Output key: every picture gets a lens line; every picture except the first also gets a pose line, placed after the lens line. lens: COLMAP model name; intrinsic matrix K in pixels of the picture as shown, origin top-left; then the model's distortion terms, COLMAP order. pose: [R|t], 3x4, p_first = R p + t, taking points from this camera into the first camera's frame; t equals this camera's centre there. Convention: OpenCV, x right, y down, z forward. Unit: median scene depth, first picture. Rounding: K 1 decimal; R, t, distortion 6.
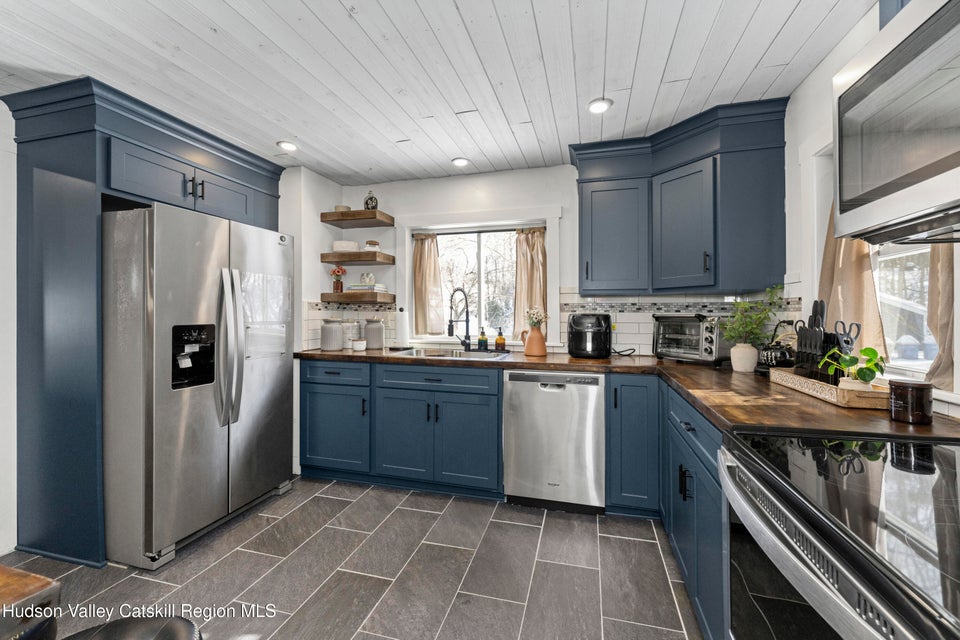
lens RADIAL K [[392.4, 0, 479.5], [0, 392.4, 314.7], [0, 0, 1]] dist [0.000132, -0.000173]
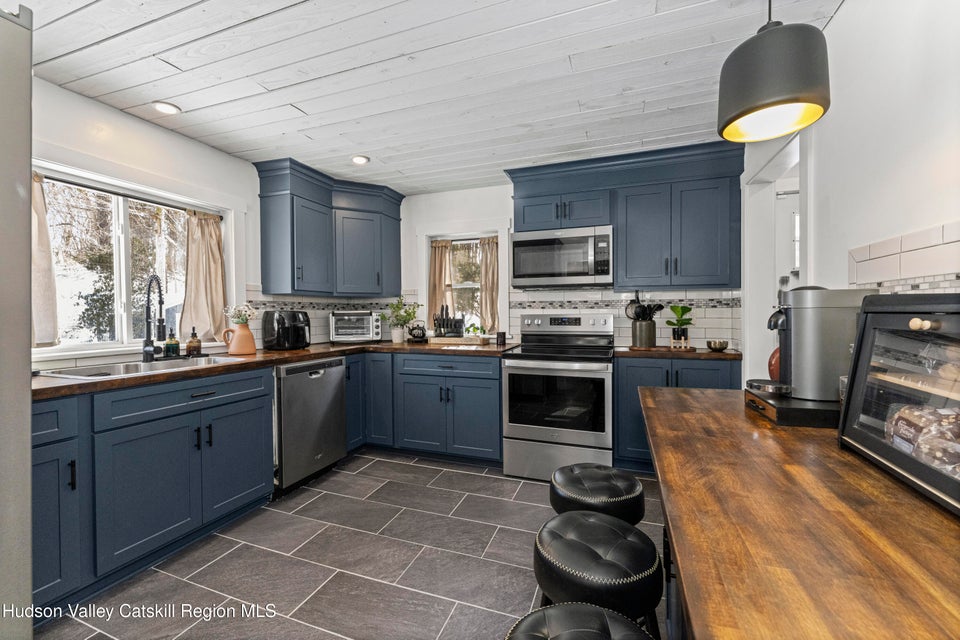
lens RADIAL K [[392.4, 0, 479.5], [0, 392.4, 314.7], [0, 0, 1]] dist [0.000132, -0.000173]
pose [[0.078547, -0.010224, 0.996858, -0.848825], [0.005915, 0.999935, 0.009789, 0.001734], [-0.996893, 0.005128, 0.078602, 0.389096]]
